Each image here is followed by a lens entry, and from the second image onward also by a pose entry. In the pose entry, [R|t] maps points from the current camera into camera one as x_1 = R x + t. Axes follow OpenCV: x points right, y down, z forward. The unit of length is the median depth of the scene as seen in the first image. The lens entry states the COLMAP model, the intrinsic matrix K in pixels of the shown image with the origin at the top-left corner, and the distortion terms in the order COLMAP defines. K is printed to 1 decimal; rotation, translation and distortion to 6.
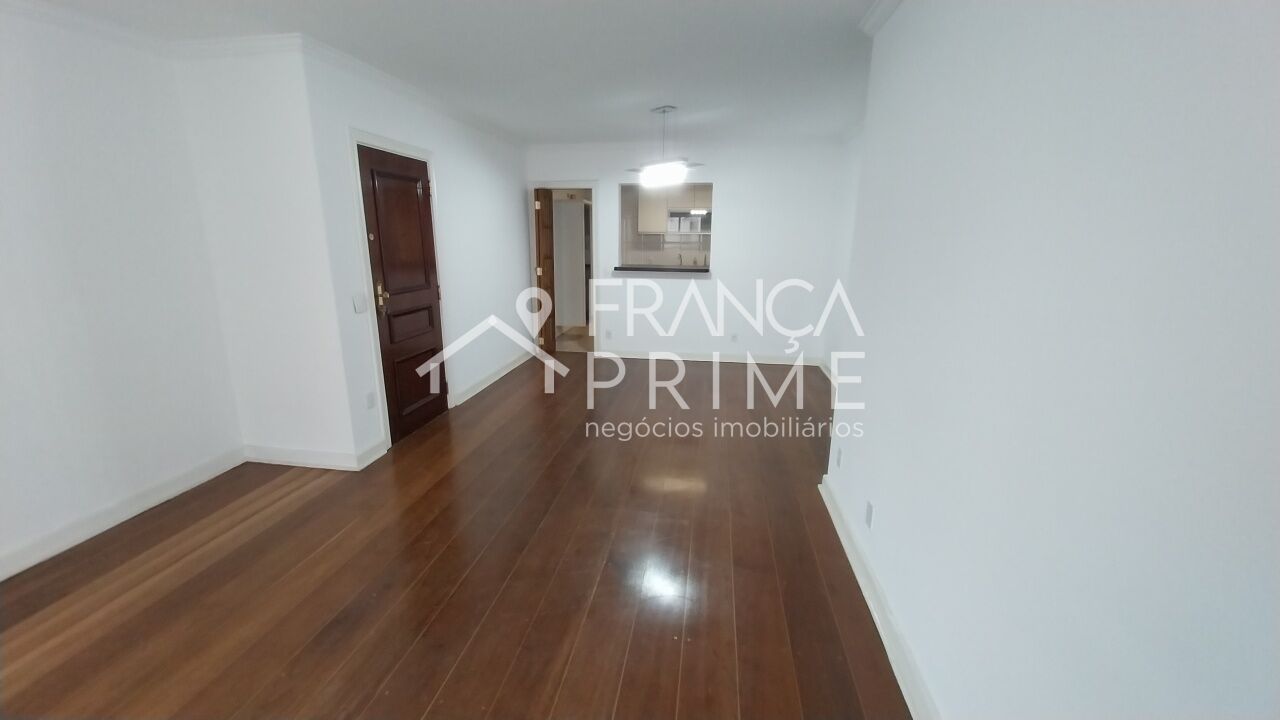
lens RADIAL K [[514.2, 0, 640.0], [0, 514.2, 360.0], [0, 0, 1]] dist [-0.000643, -0.000150]
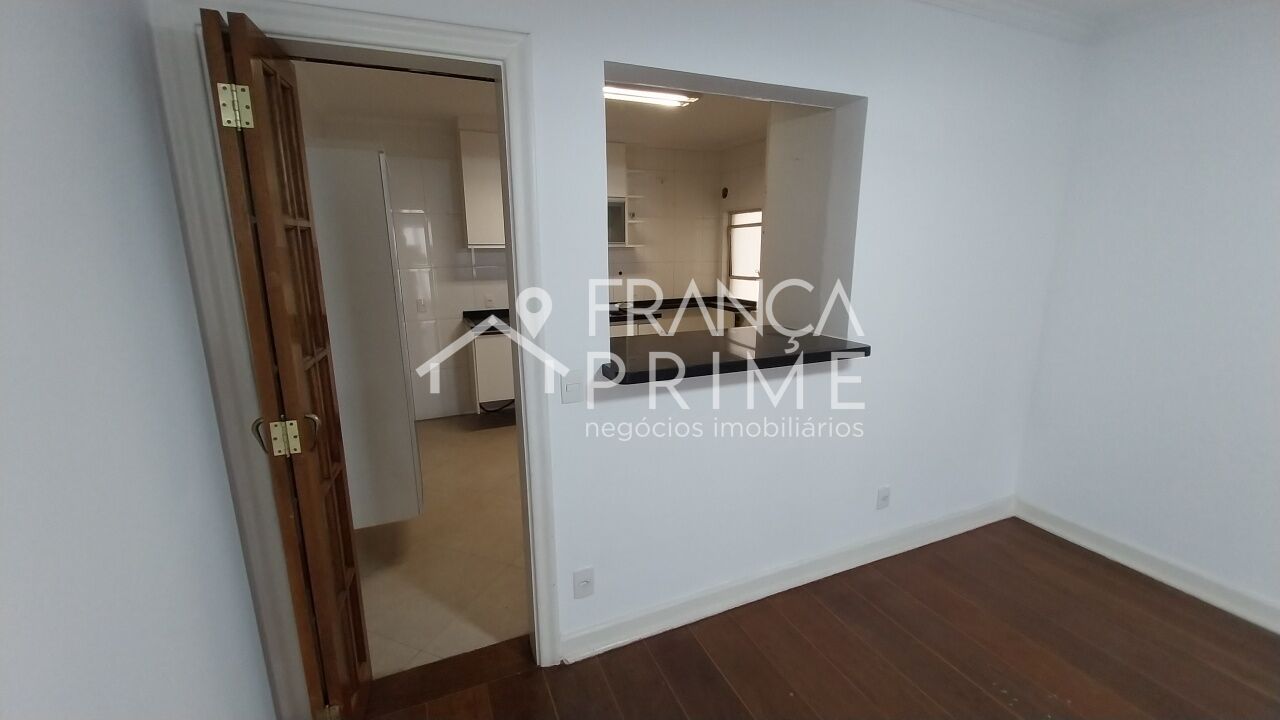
lens RADIAL K [[514.2, 0, 640.0], [0, 514.2, 360.0], [0, 0, 1]] dist [-0.000643, -0.000150]
pose [[0.833008, -0.130777, 0.537583, -0.184264], [0.140492, 0.989812, 0.023091, -0.188212], [-0.535126, 0.056291, 0.842895, 0.749199]]
